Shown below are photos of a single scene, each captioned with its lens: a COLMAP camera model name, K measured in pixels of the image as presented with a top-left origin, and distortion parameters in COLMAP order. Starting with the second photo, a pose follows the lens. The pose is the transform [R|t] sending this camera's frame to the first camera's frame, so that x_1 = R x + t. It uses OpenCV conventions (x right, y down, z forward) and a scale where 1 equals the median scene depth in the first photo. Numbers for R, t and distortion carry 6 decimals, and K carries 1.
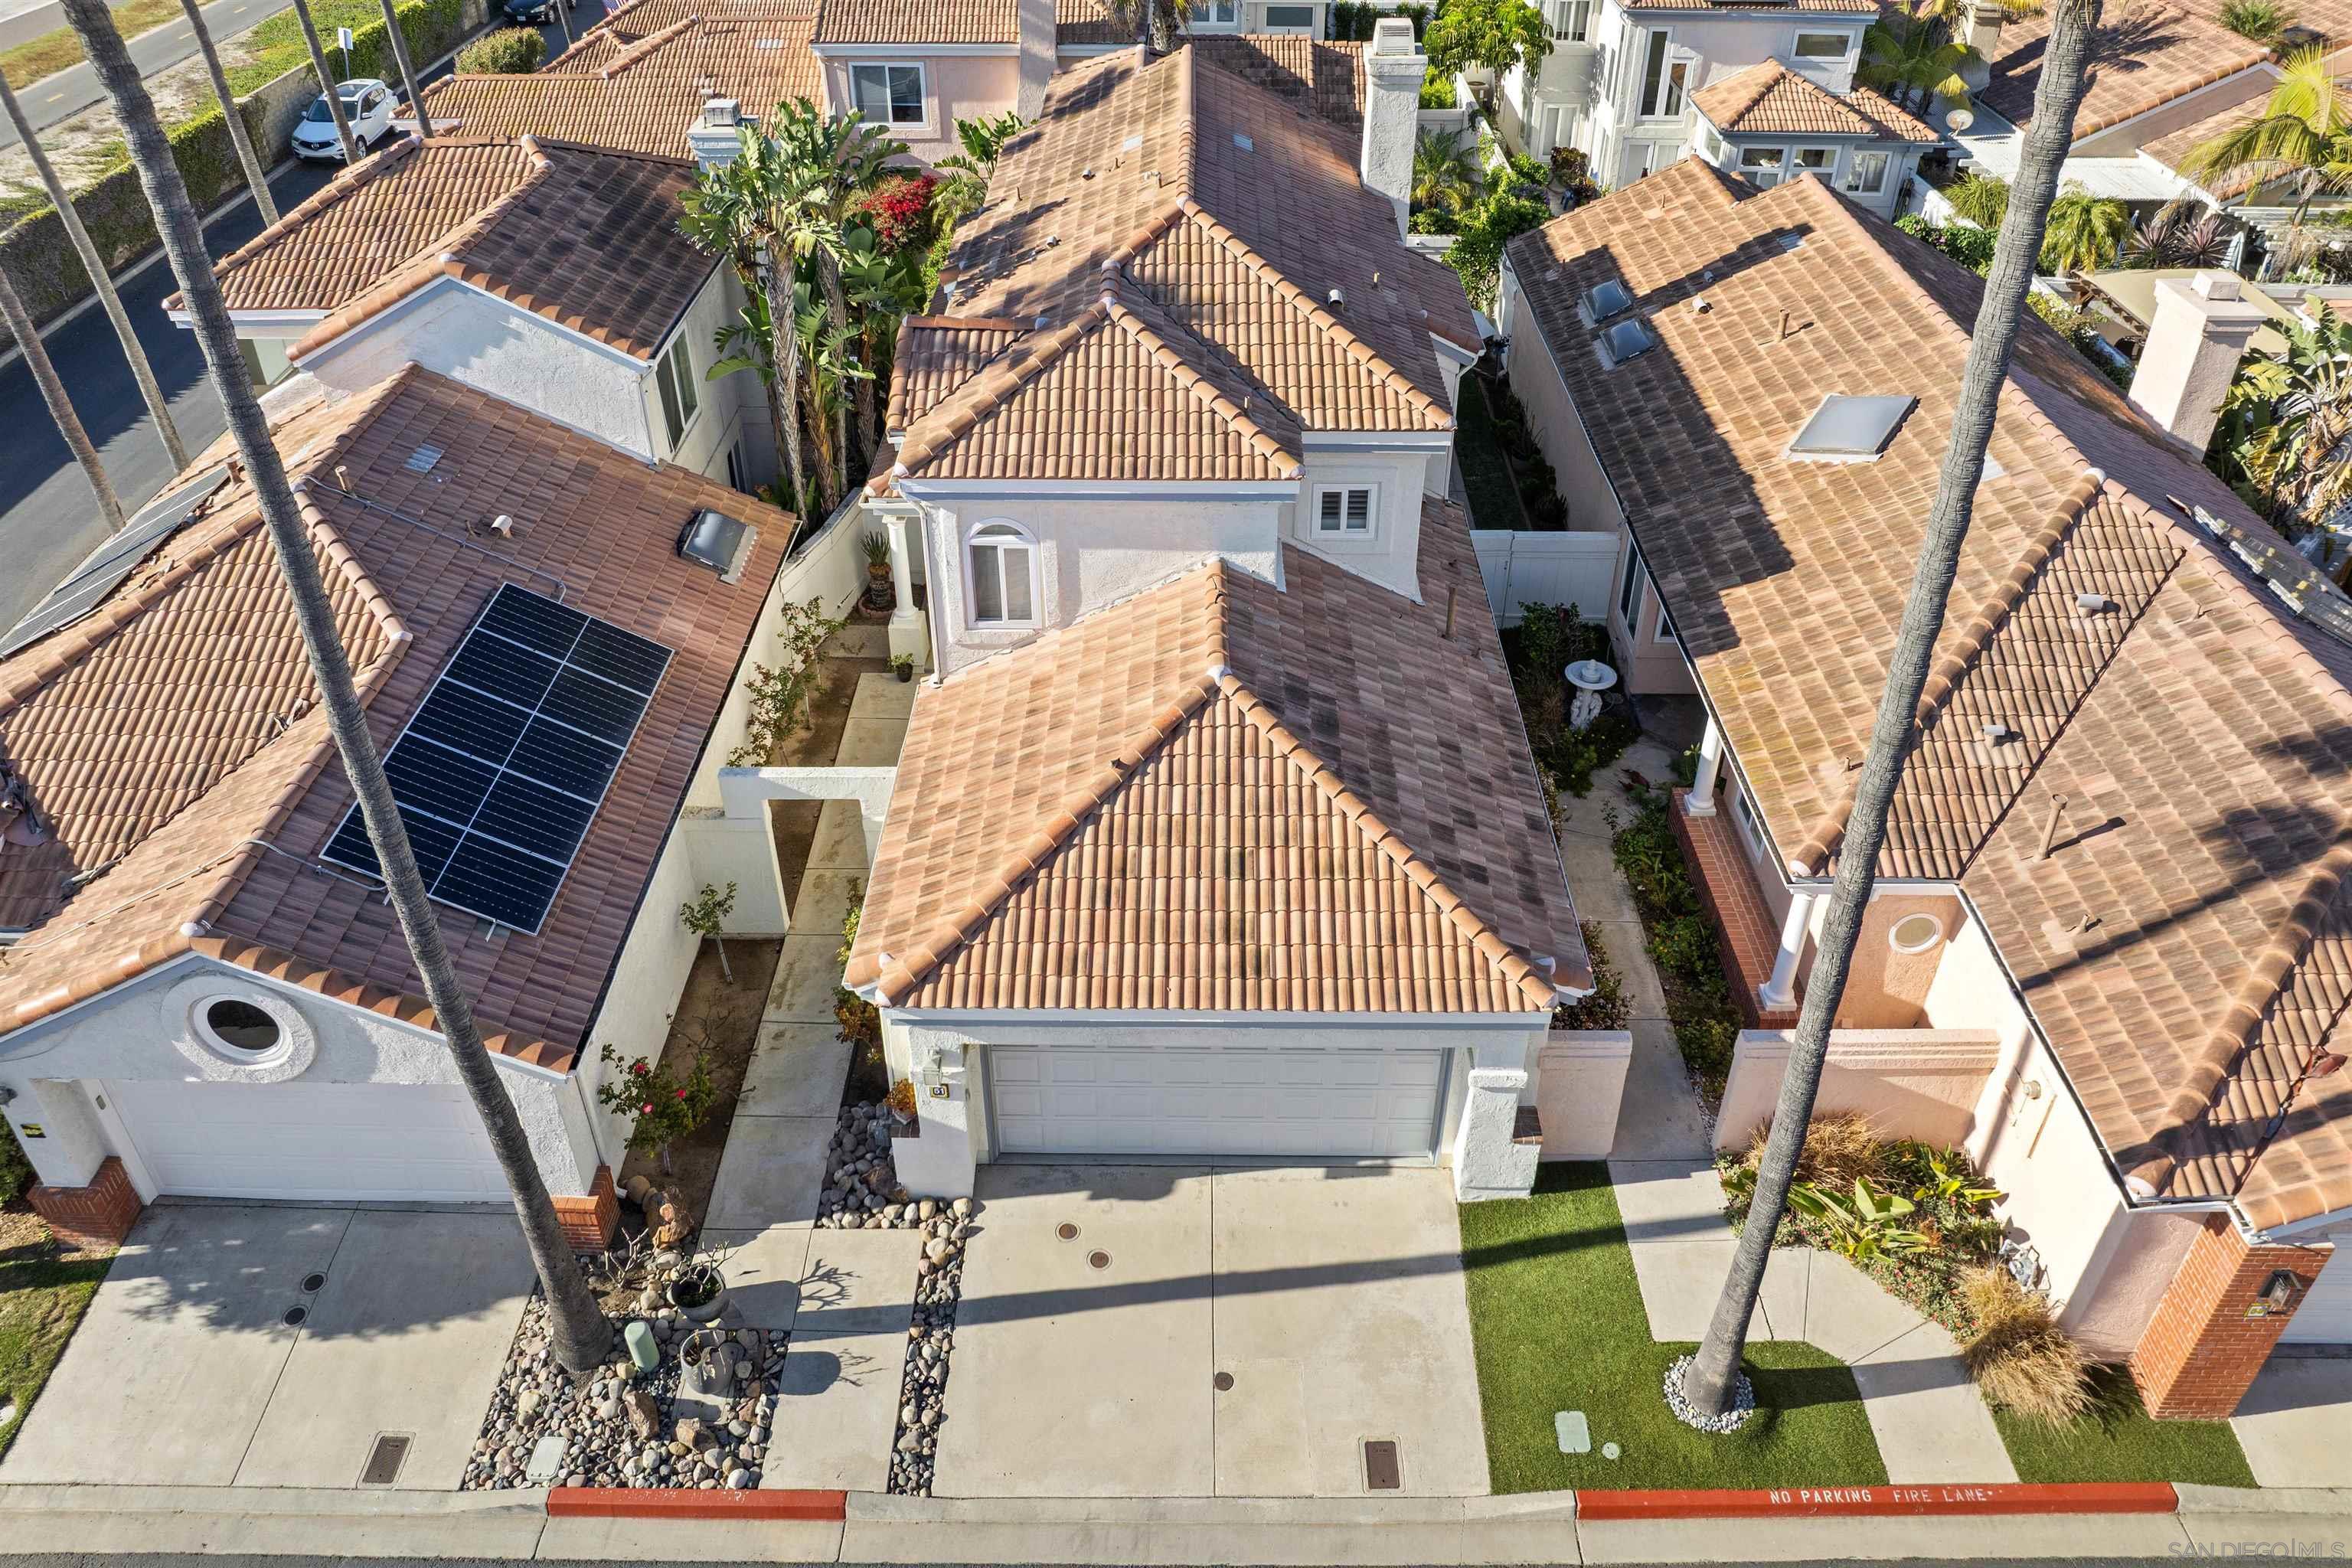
lens RADIAL K [[1667.7, 0, 1175.1], [0, 1667.7, 628.9], [0, 0, 1]] dist [-0.058744, 0.037900]
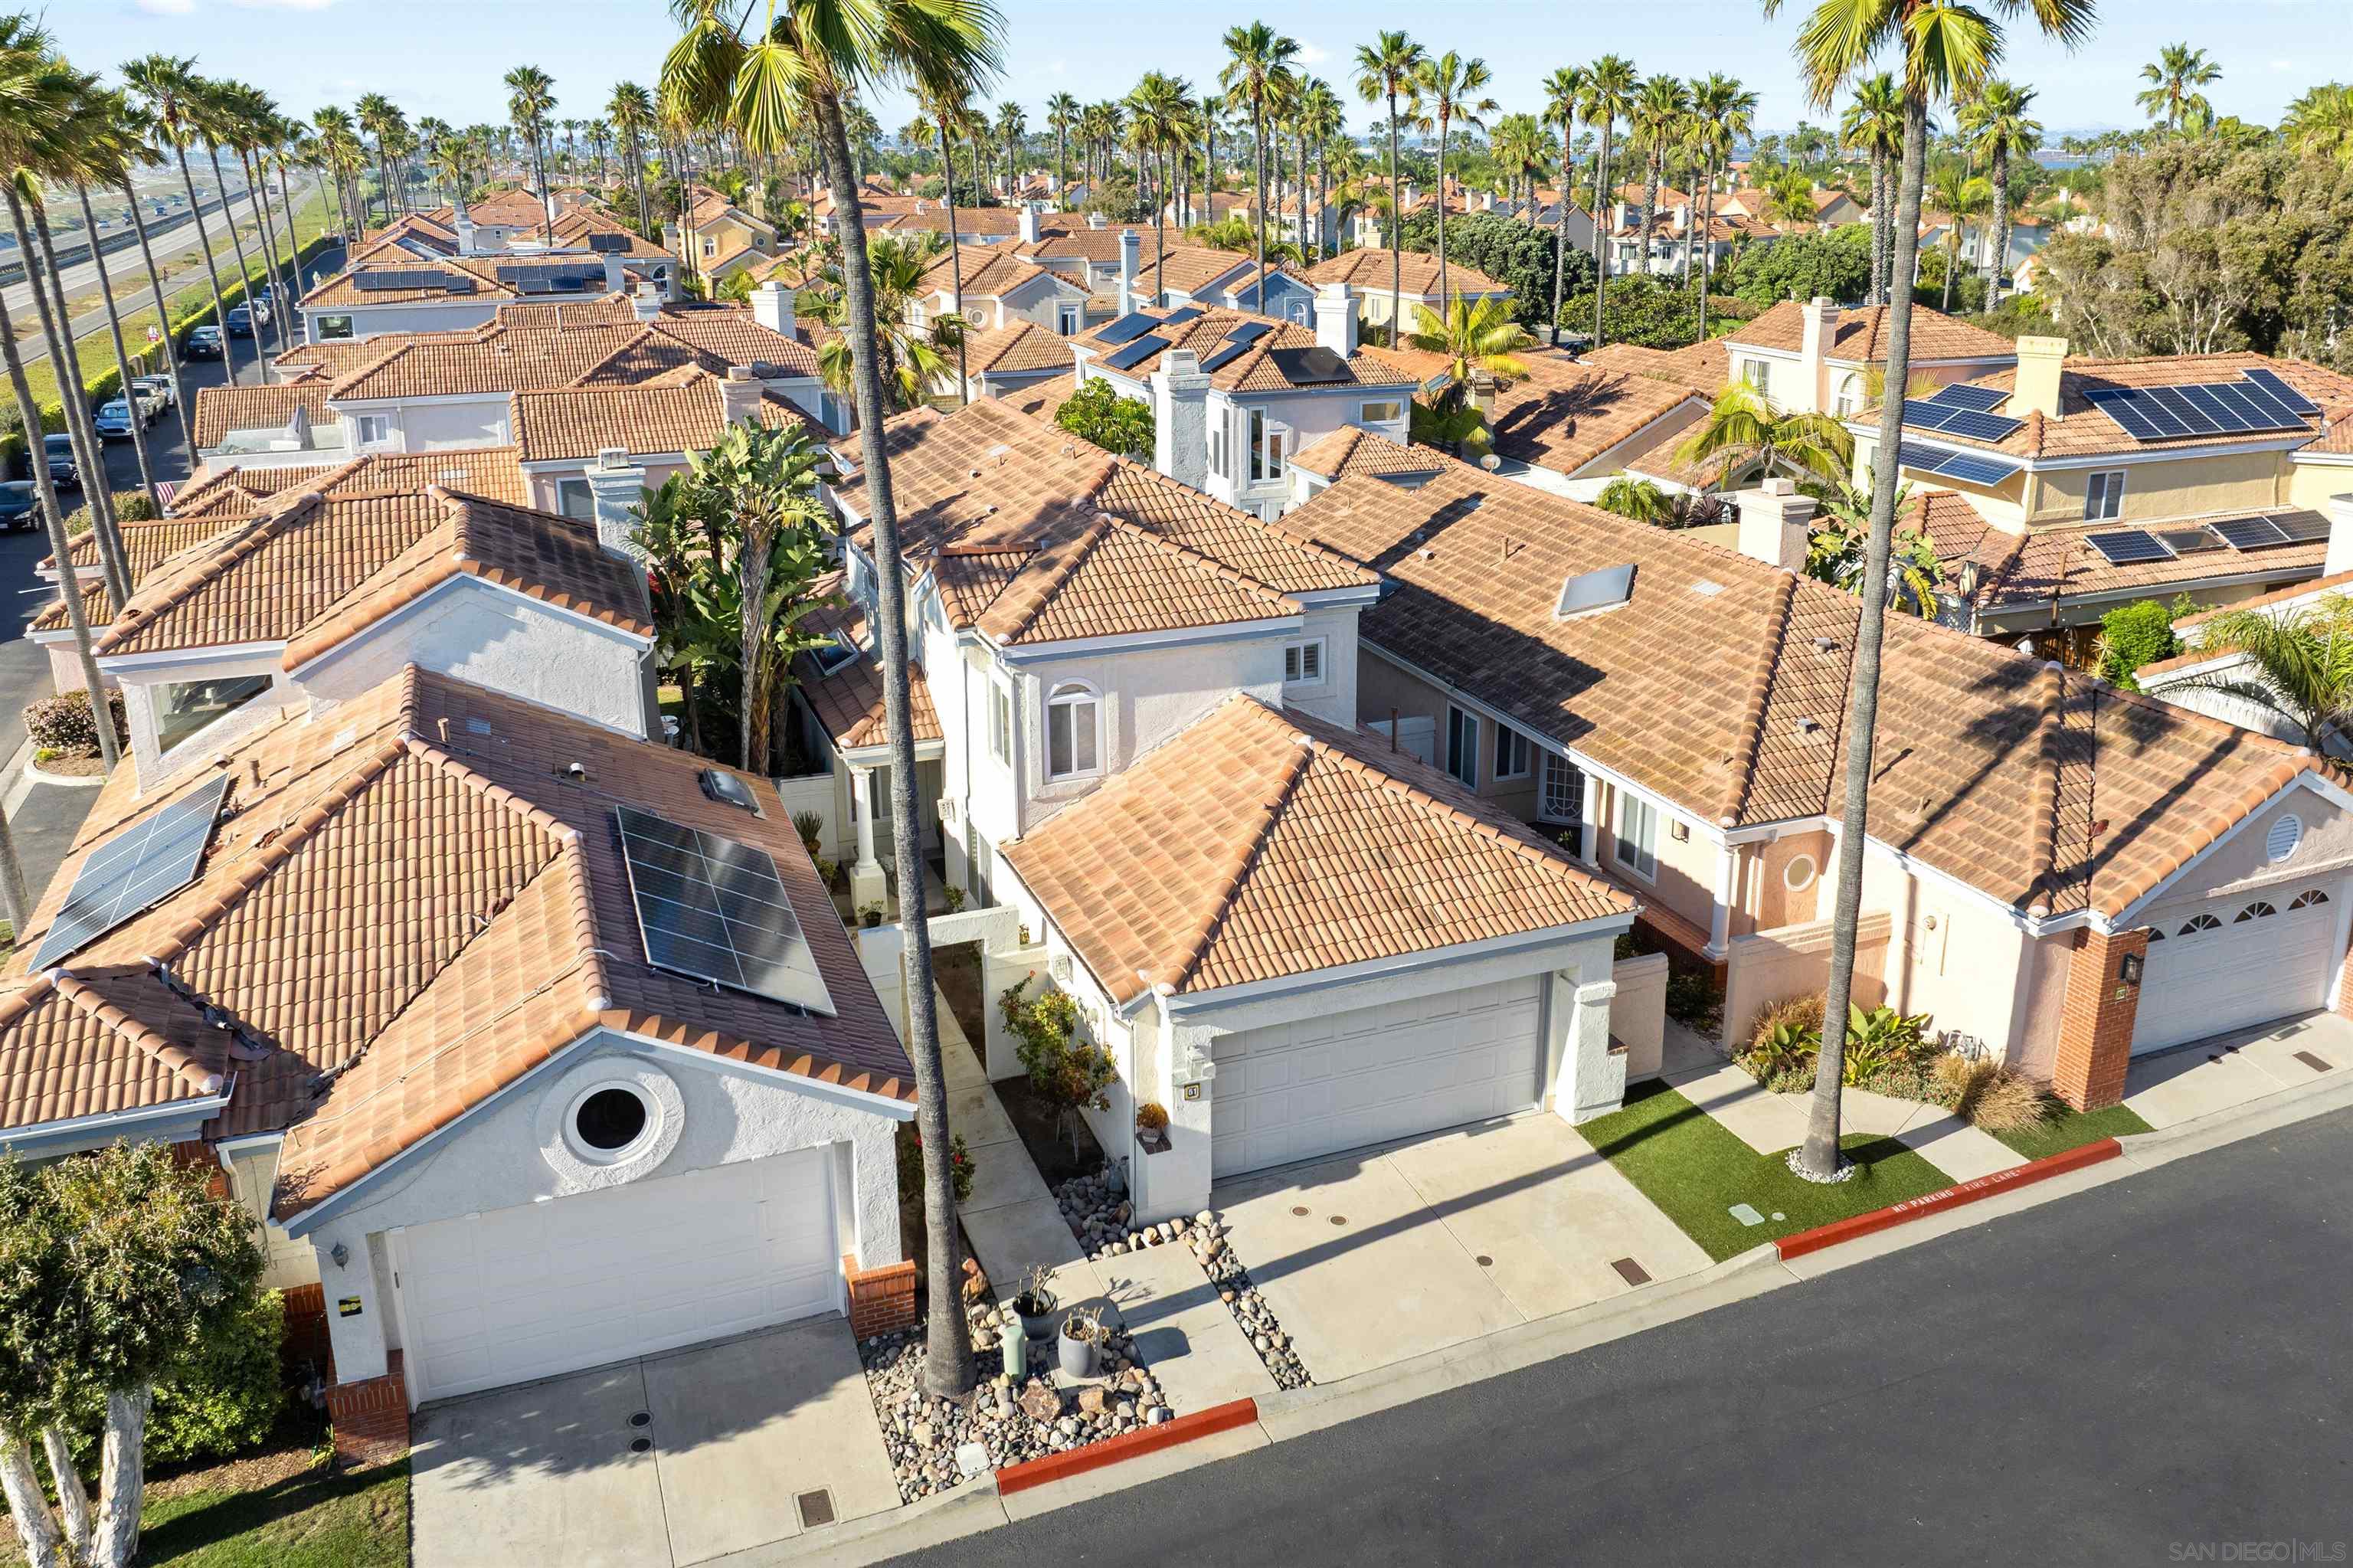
lens RADIAL K [[1814.8, 0, 1176.8], [0, 1814.8, 645.2], [0, 0, 1]] dist [-0.032441, -0.000162]
pose [[0.927410, -0.098883, 0.360738, -0.577122], [0.203955, 0.942124, -0.266092, 0.315208], [-0.313548, 0.320351, 0.893903, -0.246298]]
